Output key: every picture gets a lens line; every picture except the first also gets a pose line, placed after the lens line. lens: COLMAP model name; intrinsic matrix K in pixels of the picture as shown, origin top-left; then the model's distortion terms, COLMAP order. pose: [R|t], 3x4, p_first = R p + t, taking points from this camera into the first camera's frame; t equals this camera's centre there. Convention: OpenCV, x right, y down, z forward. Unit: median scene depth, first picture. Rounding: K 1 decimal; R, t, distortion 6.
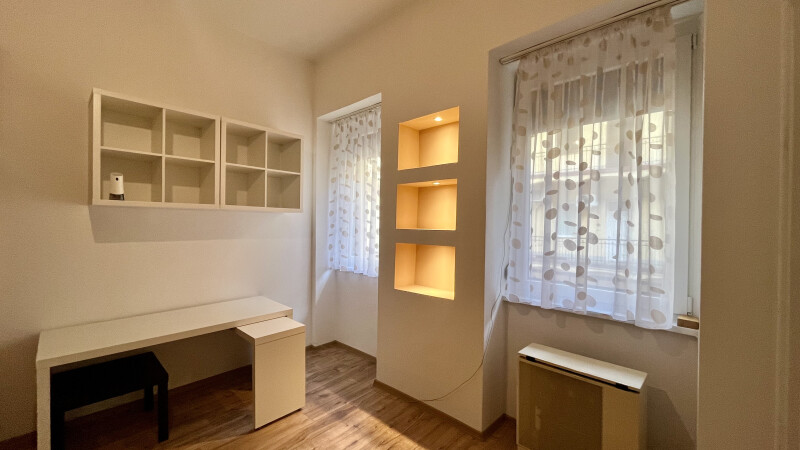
lens RADIAL K [[325.0, 0, 398.0], [0, 325.0, 225.6], [0, 0, 1]] dist [-0.000004, 0.000701]
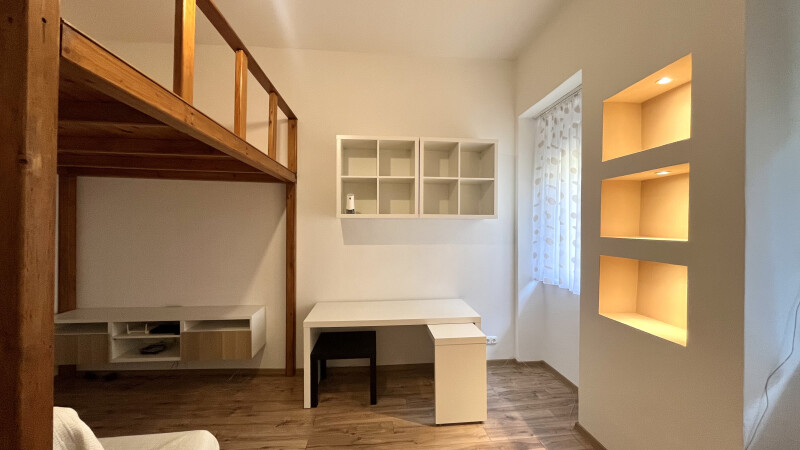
lens RADIAL K [[325.0, 0, 399.8], [0, 325.0, 225.4], [0, 0, 1]] dist [-0.000004, 0.000701]
pose [[0.745016, -0.010644, -0.666962, 0.156975], [0.002590, 0.999911, -0.013064, -0.009787], [0.667042, 0.008006, 0.744977, 0.100643]]
